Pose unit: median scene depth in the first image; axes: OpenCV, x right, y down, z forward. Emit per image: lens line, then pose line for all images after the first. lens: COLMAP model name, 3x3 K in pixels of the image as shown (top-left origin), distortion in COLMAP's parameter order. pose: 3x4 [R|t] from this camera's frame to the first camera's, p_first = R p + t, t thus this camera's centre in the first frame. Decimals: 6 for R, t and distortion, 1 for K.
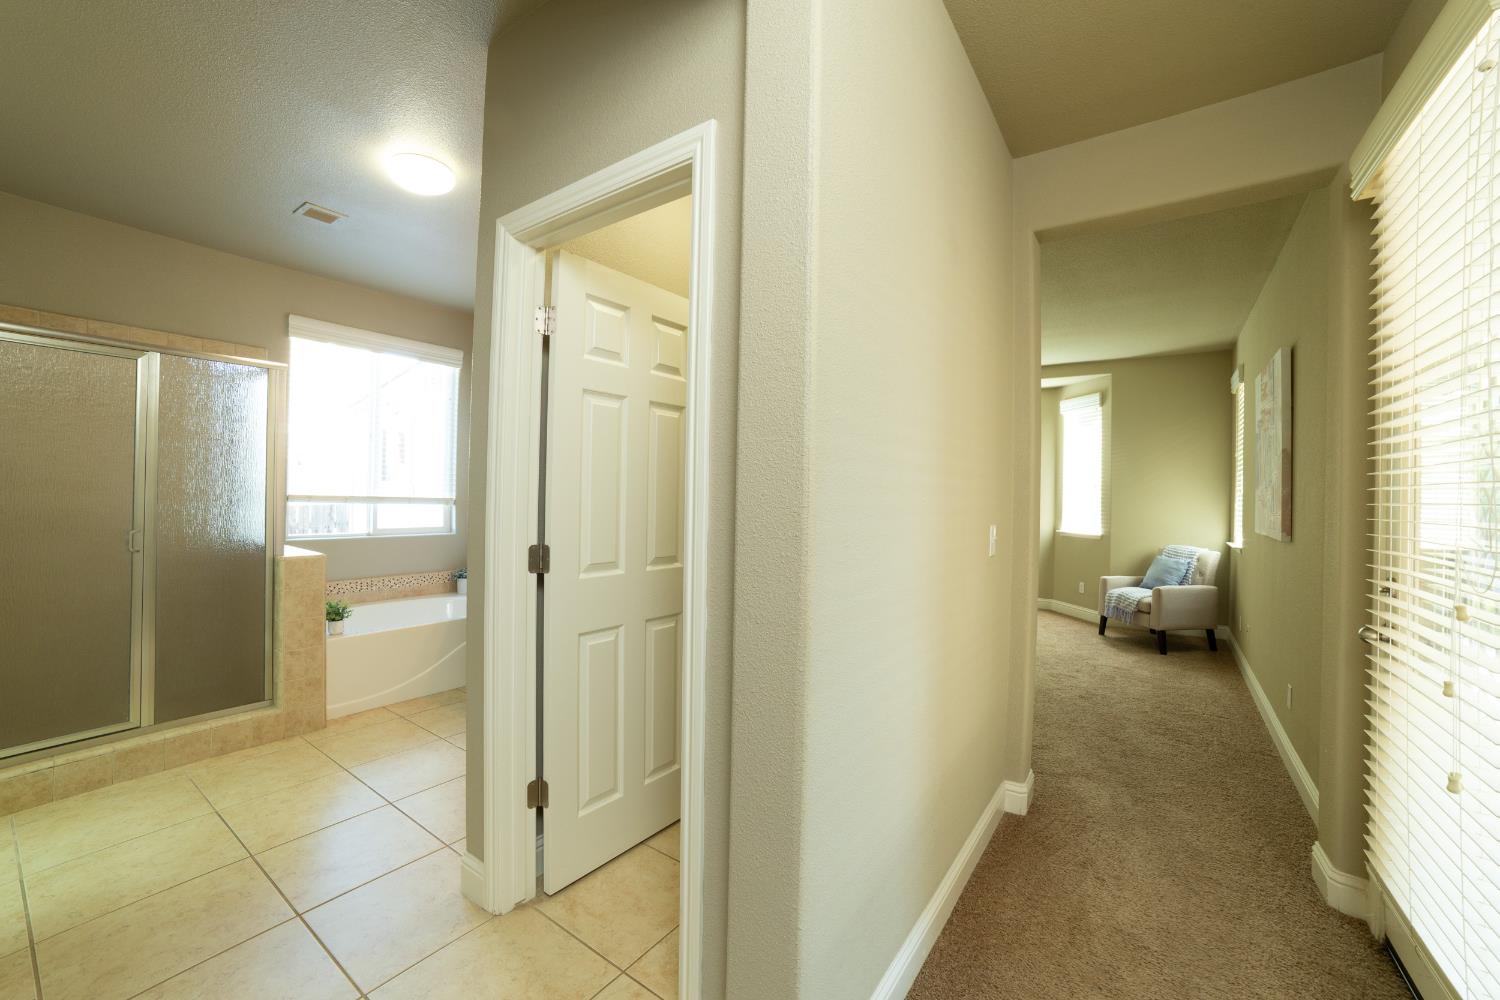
lens RADIAL K [[607.2, 0, 750.7], [0, 607.2, 492.4], [0, 0, 1]] dist [-0.085902, 0.035405]
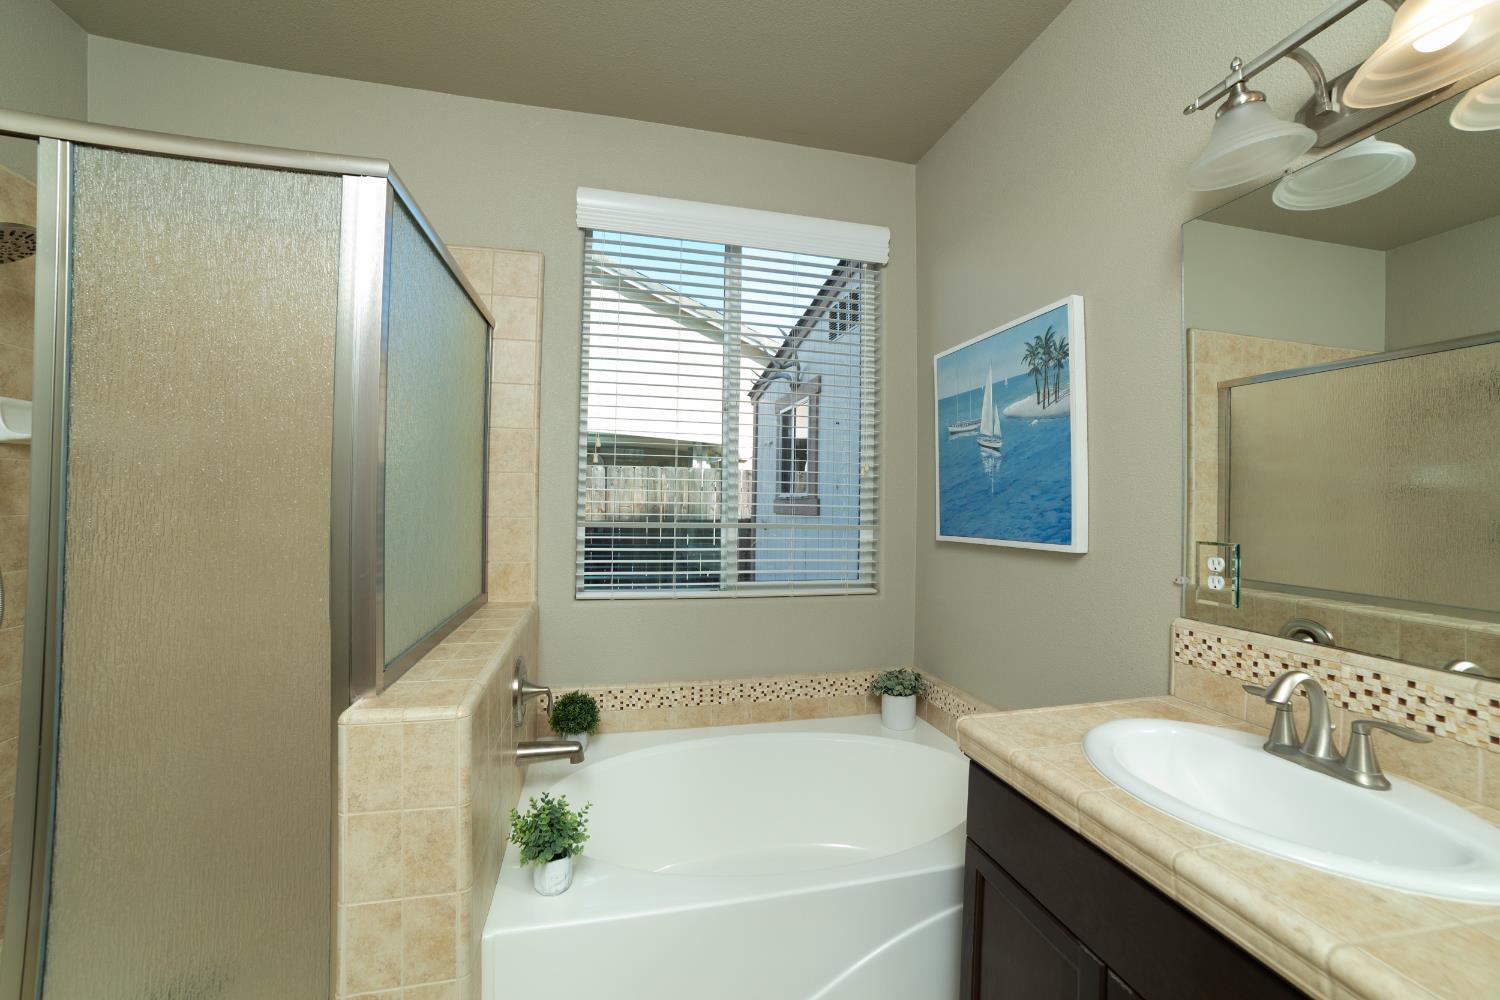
lens RADIAL K [[607.2, 0, 750.7], [0, 607.2, 492.4], [0, 0, 1]] dist [-0.085902, 0.035405]
pose [[0.764033, -0.021620, -0.644814, -0.317263], [0.003511, 0.999563, -0.029355, -0.001383], [0.645167, 0.020164, 0.763775, 0.687786]]
